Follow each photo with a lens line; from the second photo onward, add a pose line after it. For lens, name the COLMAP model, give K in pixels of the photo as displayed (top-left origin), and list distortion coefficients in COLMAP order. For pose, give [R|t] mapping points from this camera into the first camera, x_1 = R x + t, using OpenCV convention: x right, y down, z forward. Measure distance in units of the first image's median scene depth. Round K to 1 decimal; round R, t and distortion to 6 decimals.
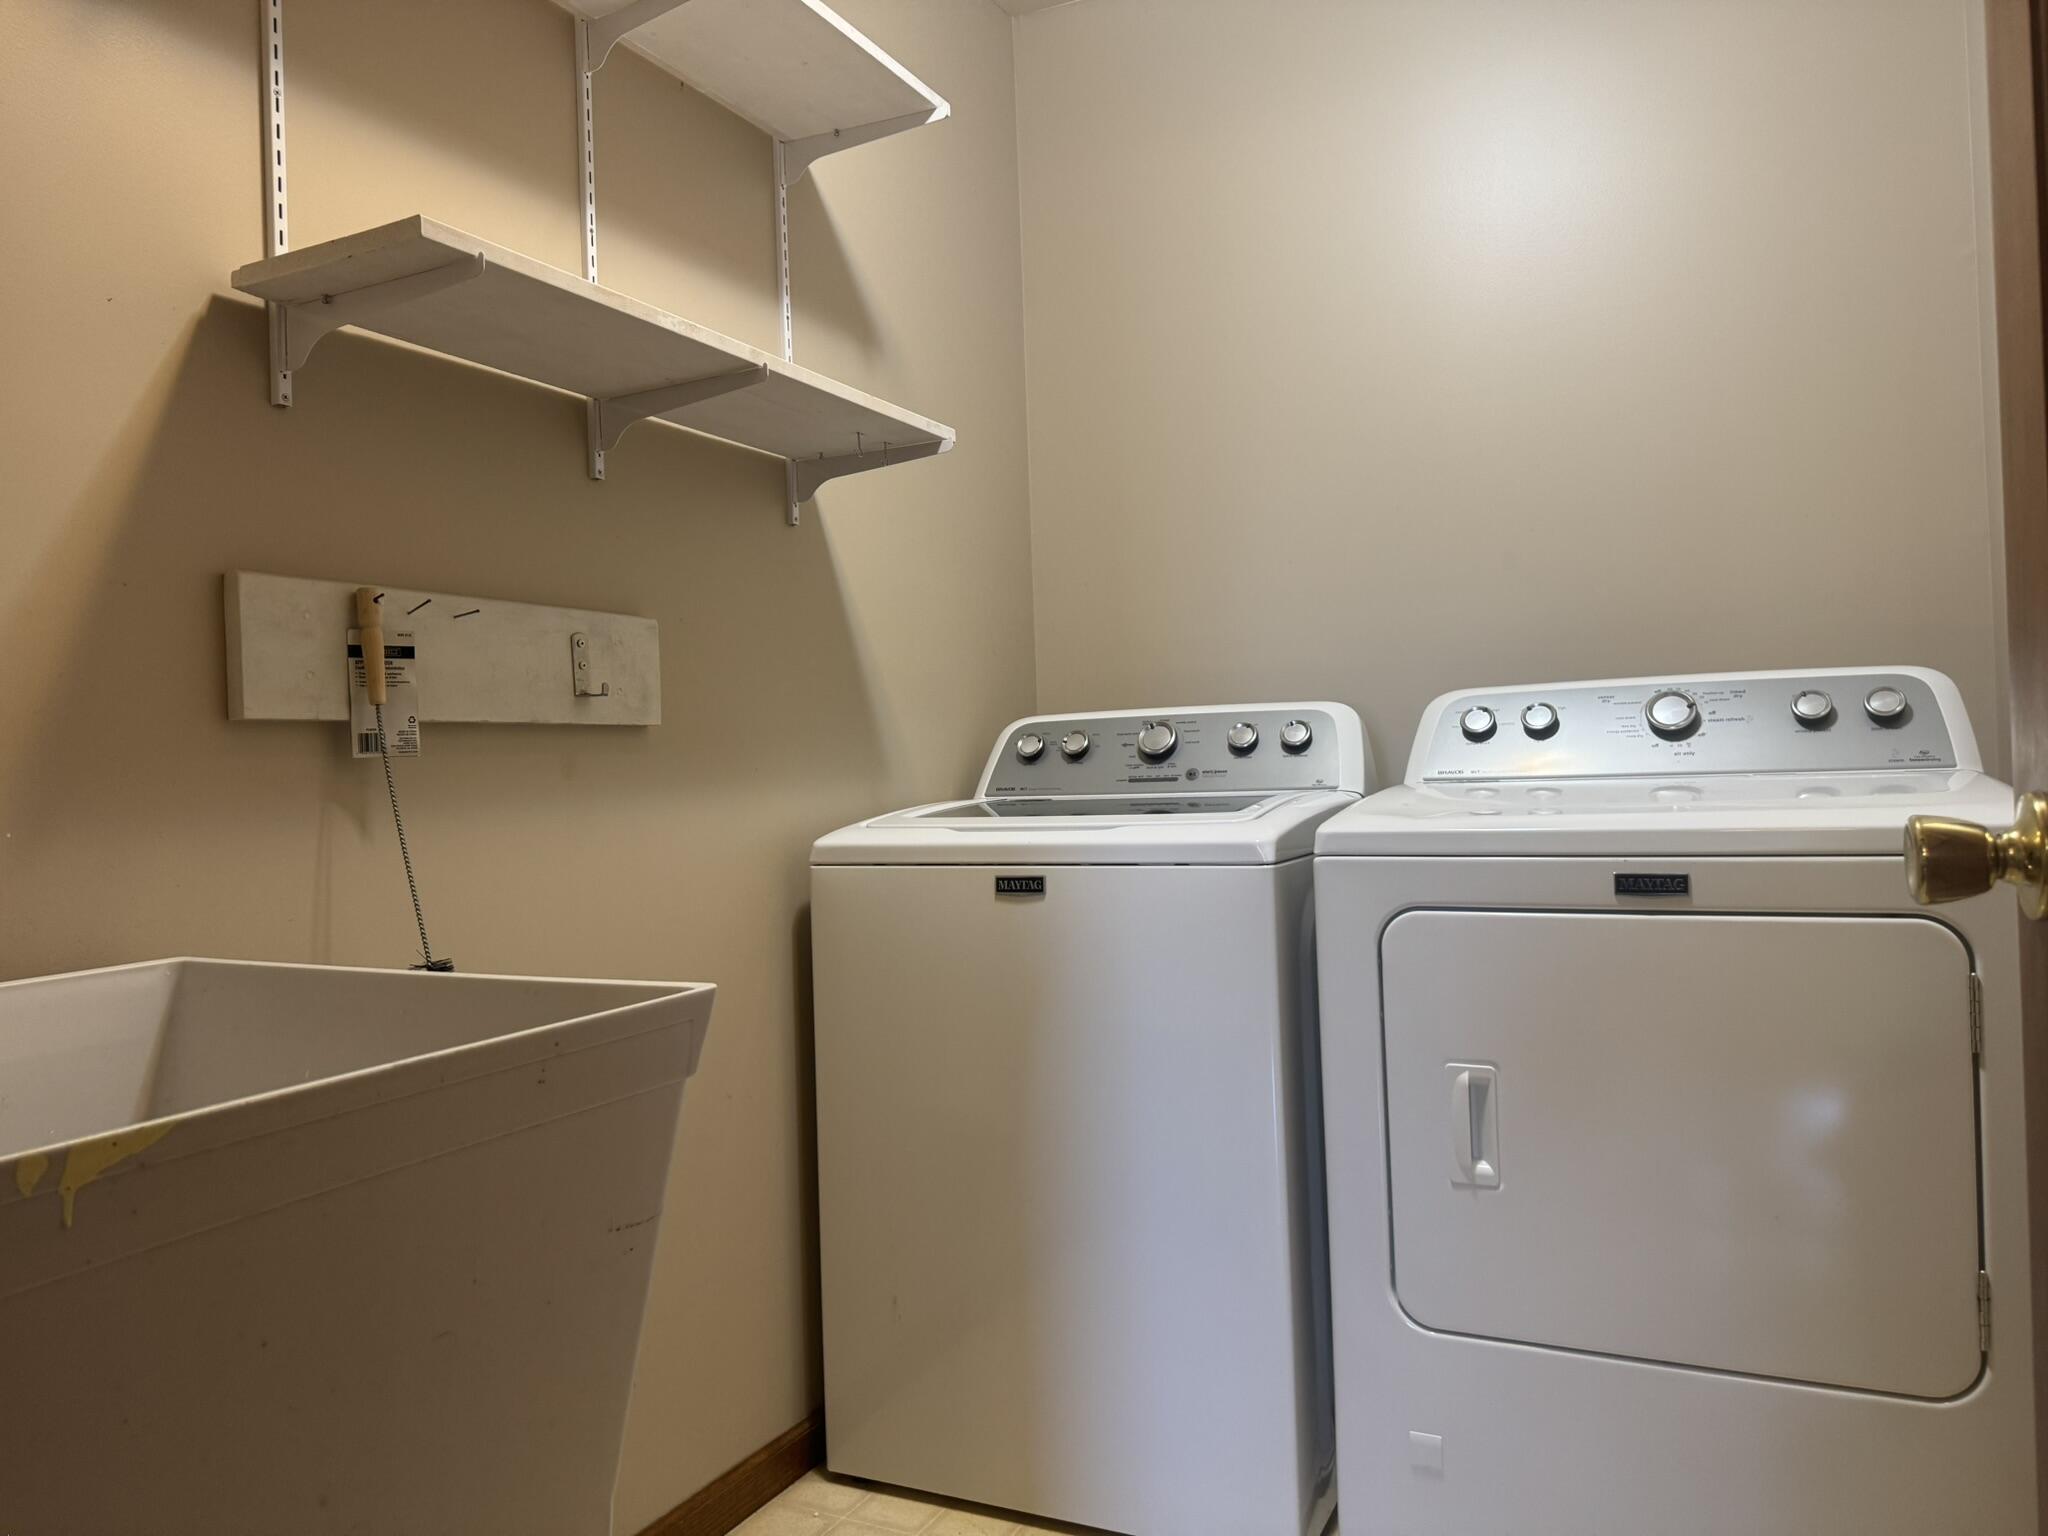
lens RADIAL K [[1445.2, 0, 1022.5], [0, 1445.2, 770.4], [0, 0, 1]] dist [0.069807, -0.066174]
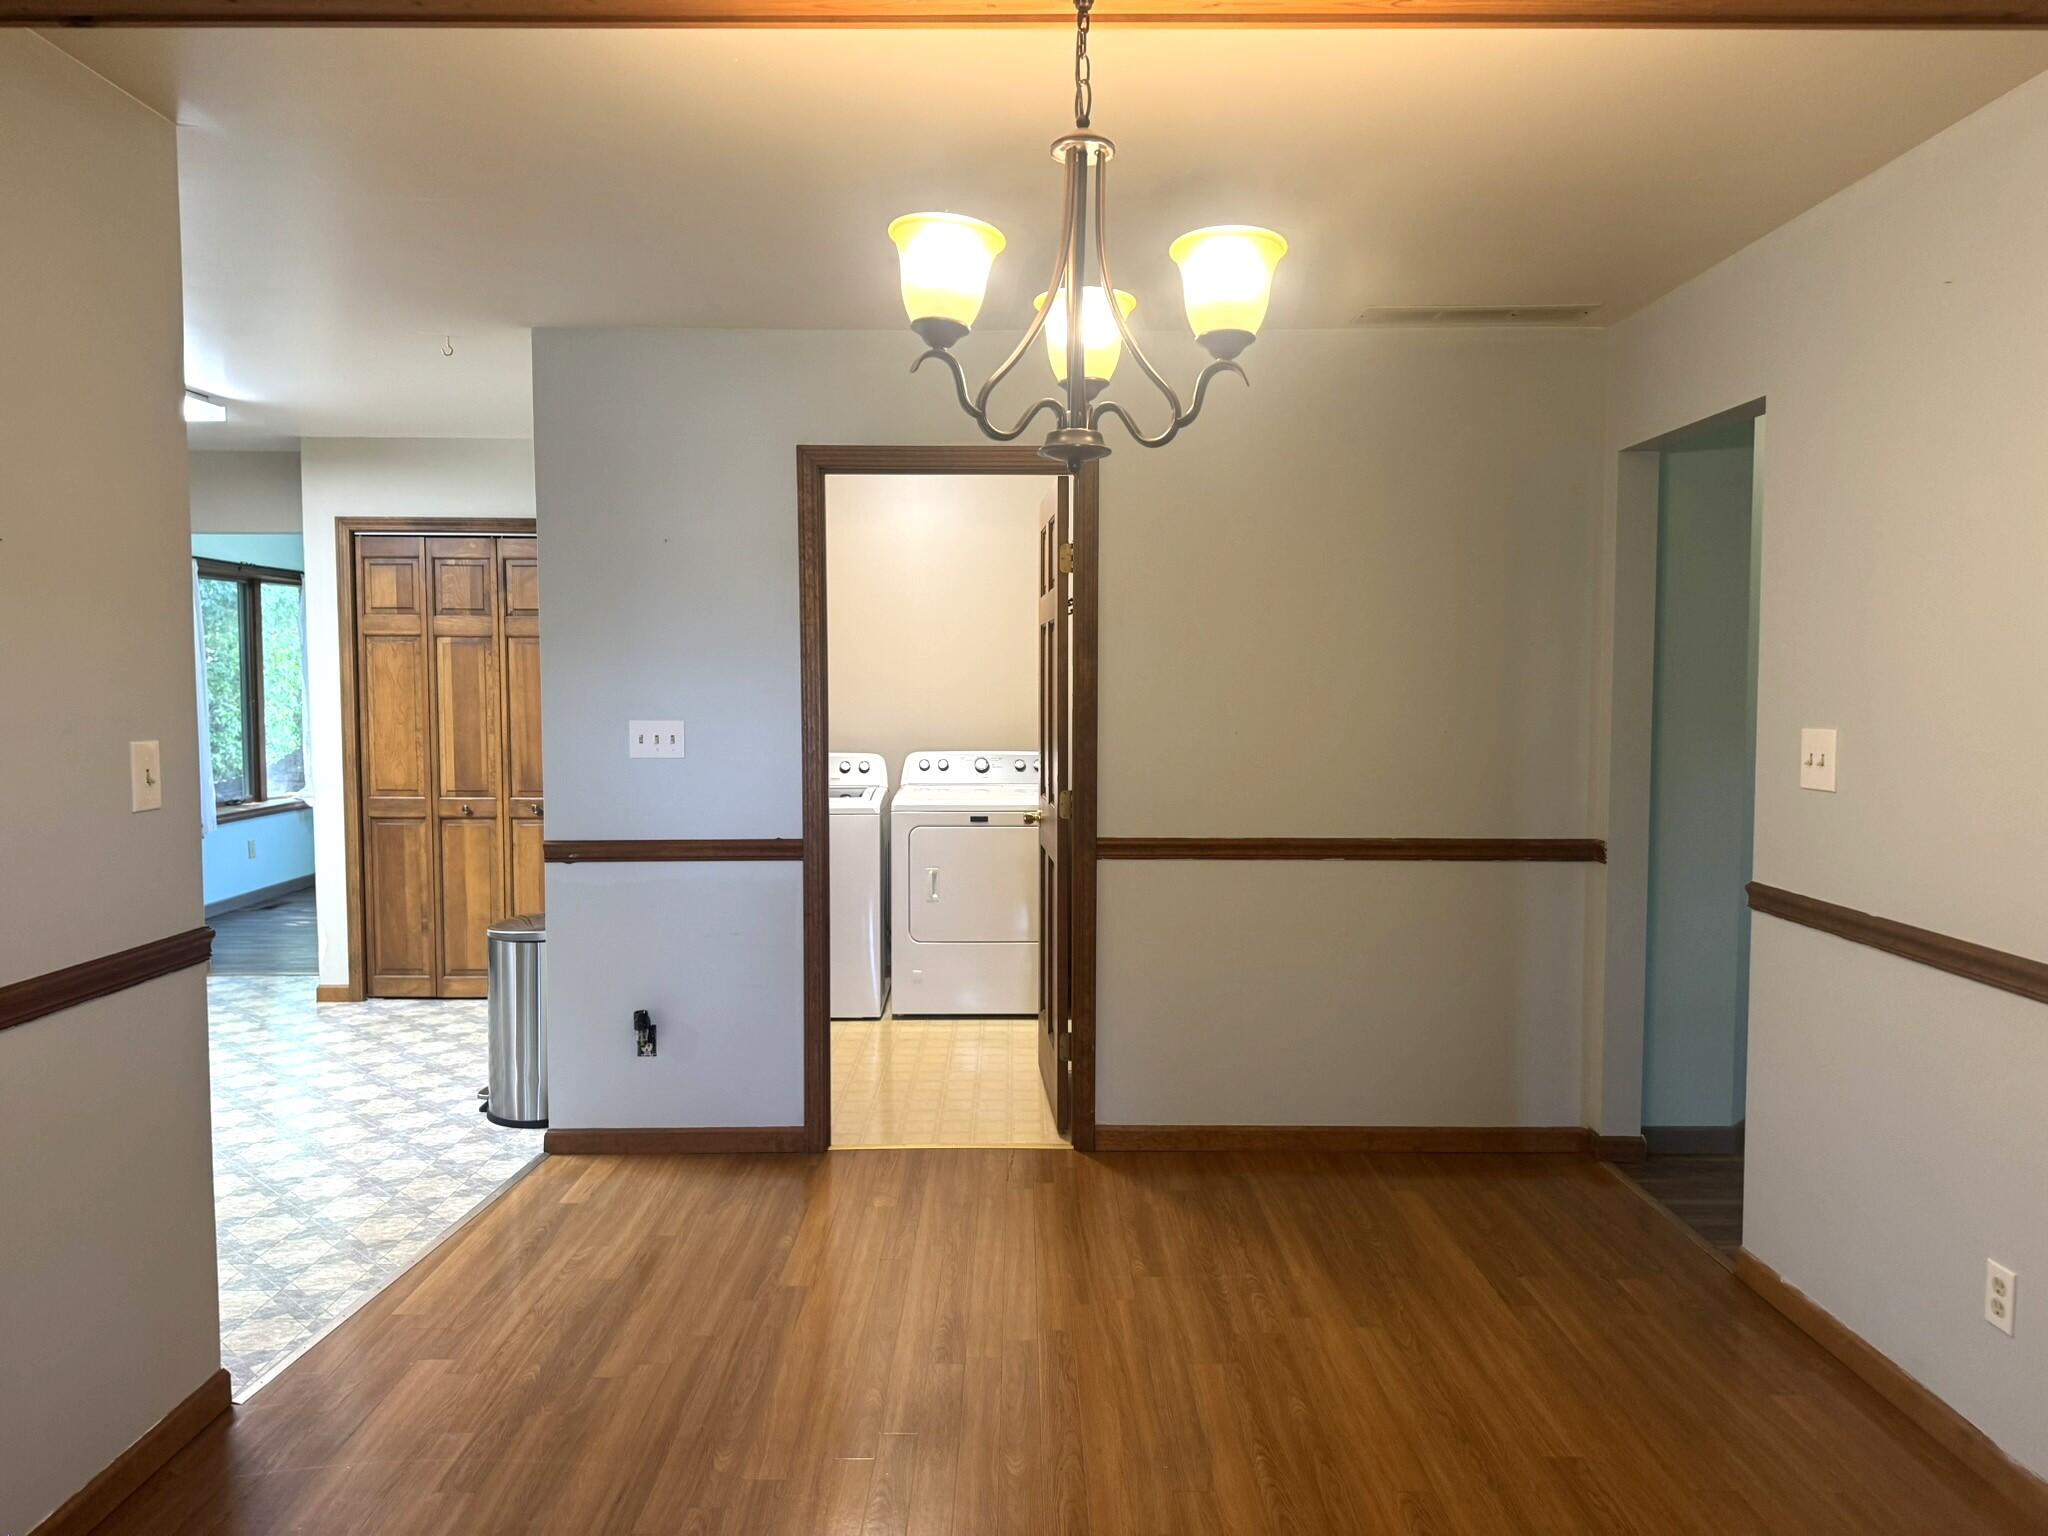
lens RADIAL K [[1445.2, 0, 1023.4], [0, 1445.2, 768.8], [0, 0, 1]] dist [0.069807, -0.066174]
pose [[0.890506, 0.008142, 0.454898, -0.955569], [-0.032371, 0.998440, 0.045499, -0.184120], [-0.453818, -0.055243, 0.889381, -1.940594]]
